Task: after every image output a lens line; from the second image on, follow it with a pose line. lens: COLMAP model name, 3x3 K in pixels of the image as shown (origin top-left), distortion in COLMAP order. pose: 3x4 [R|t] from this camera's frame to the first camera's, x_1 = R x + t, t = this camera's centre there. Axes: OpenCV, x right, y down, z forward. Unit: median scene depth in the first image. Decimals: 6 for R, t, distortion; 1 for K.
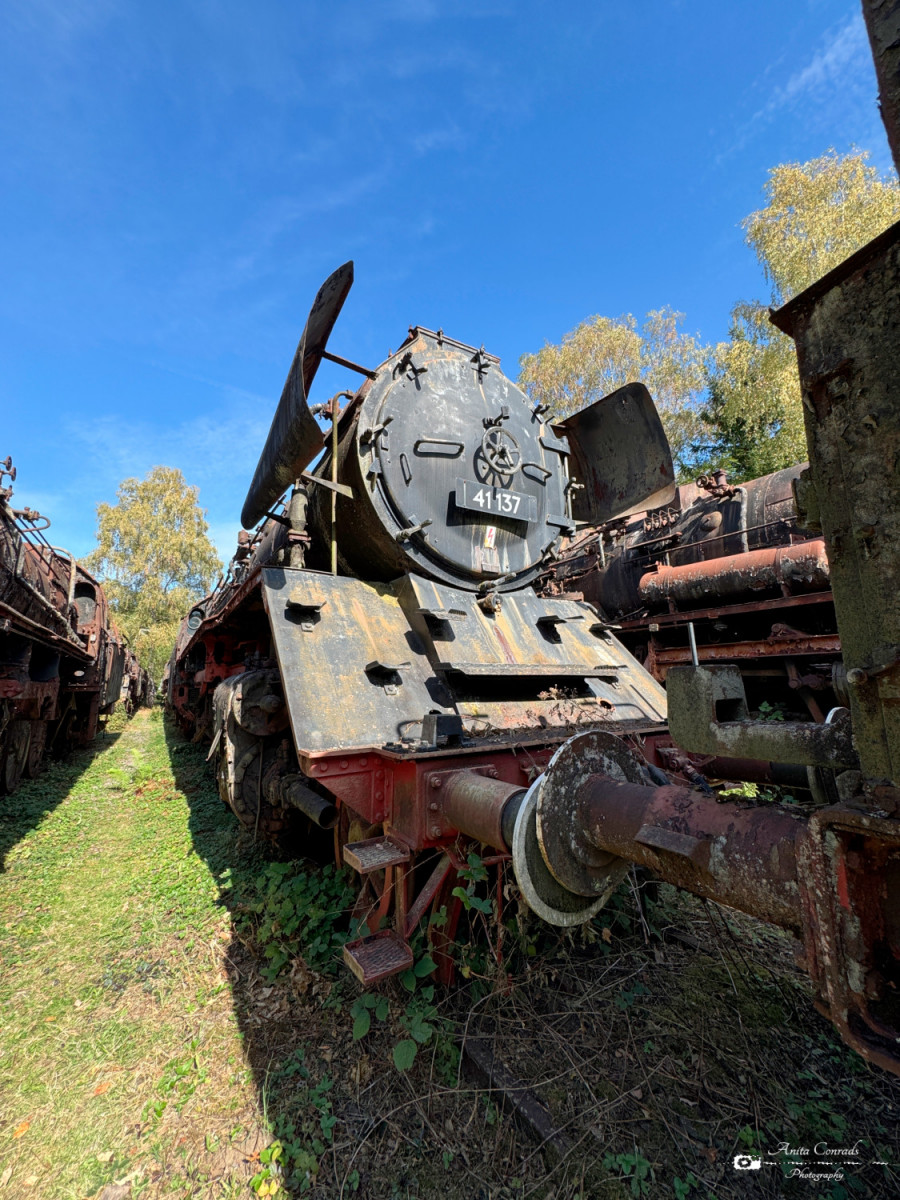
lens RADIAL K [[475.8, 0, 446.8], [0, 475.8, 596.4], [0, 0, 1]] dist [-0.001196, 0.000506]
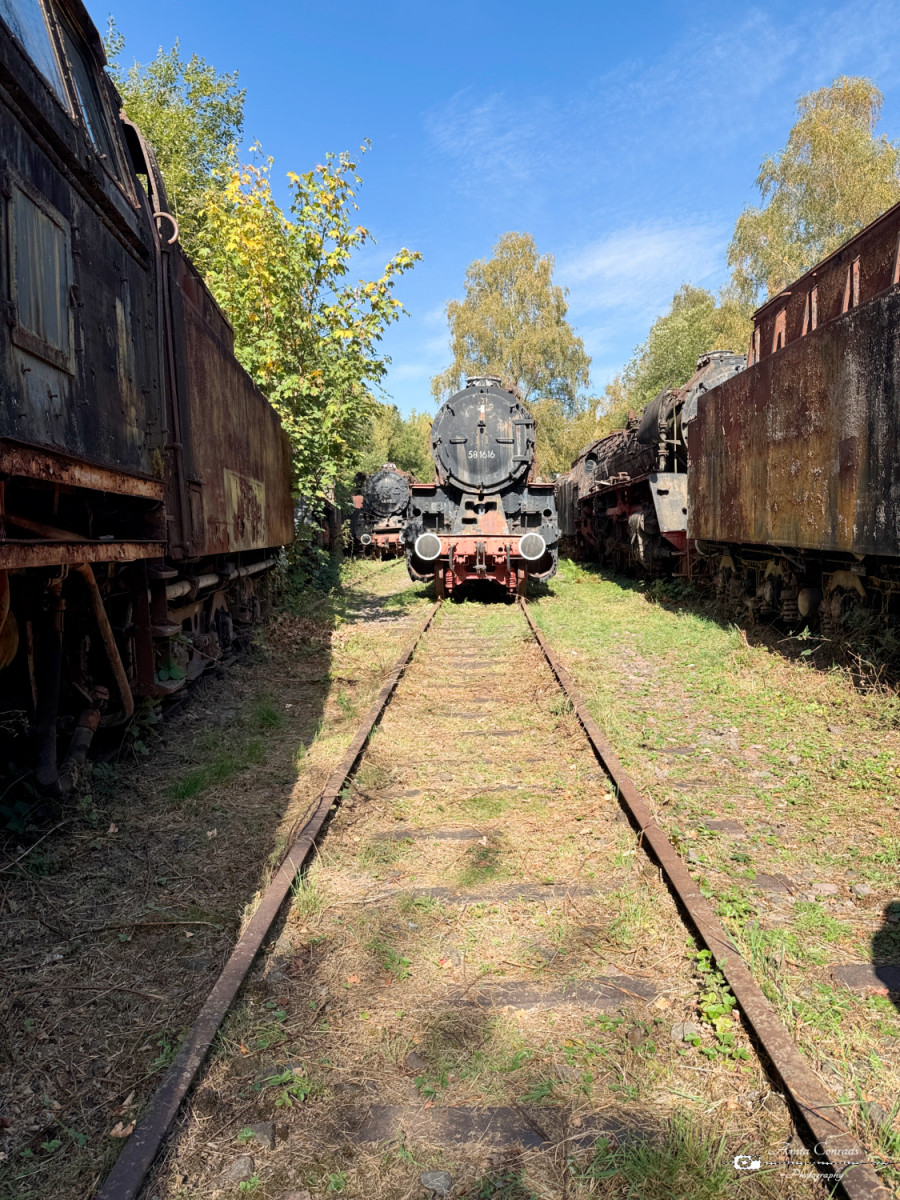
lens RADIAL K [[831.1, 0, 446.1], [0, 831.1, 606.2], [0, 0, 1]] dist [0.090400, 0.000841]
pose [[0.826140, 0.048177, -0.561401, 1.328636], [0.114055, 0.961415, 0.250345, -0.633606], [0.551801, -0.270850, 0.788769, -3.490032]]
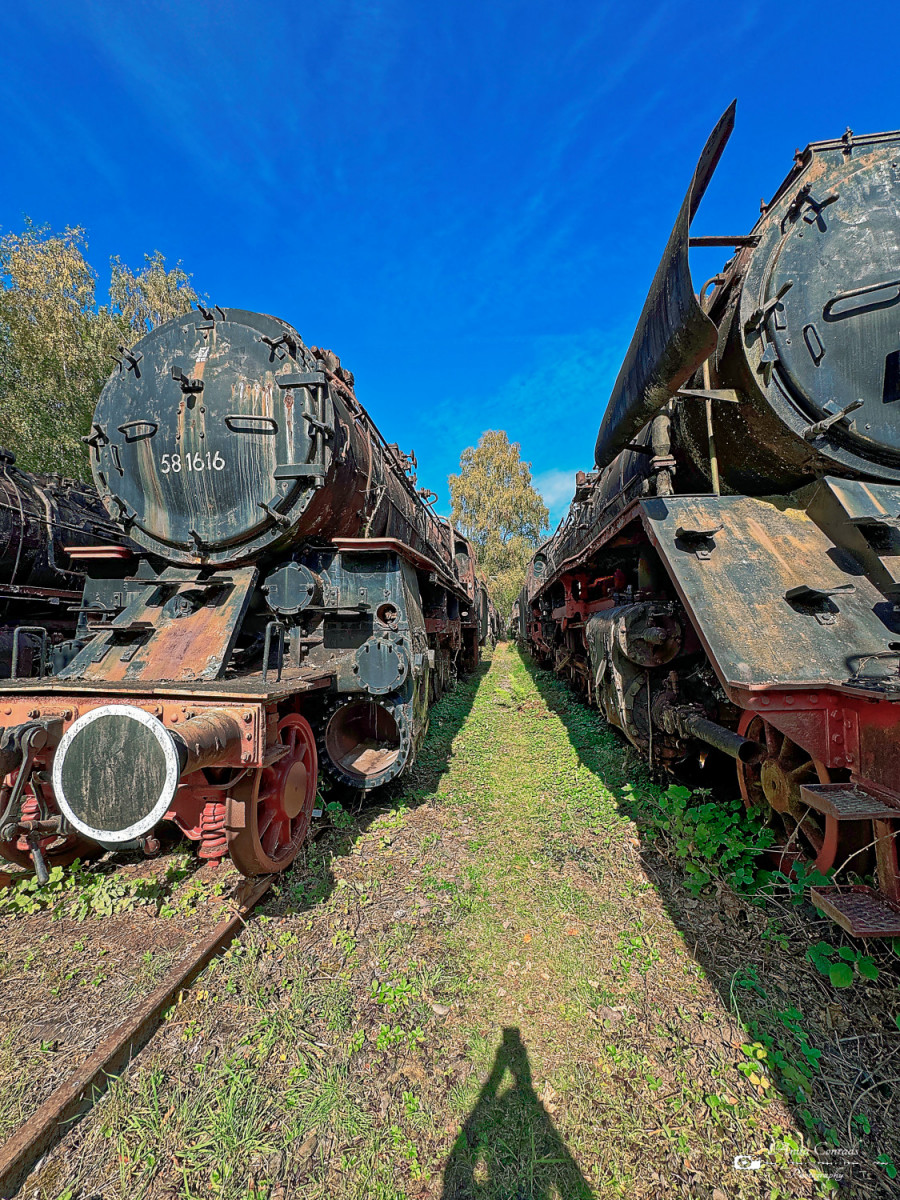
lens RADIAL K [[475.8, 0, 453.4], [0, 475.8, 595.4], [0, 0, 1]] dist [-0.001196, 0.000506]
pose [[0.798339, -0.051696, -0.599985, -0.105224], [0.129820, 0.987657, 0.087640, -0.002597], [0.588049, -0.147857, 0.795196, -0.038661]]
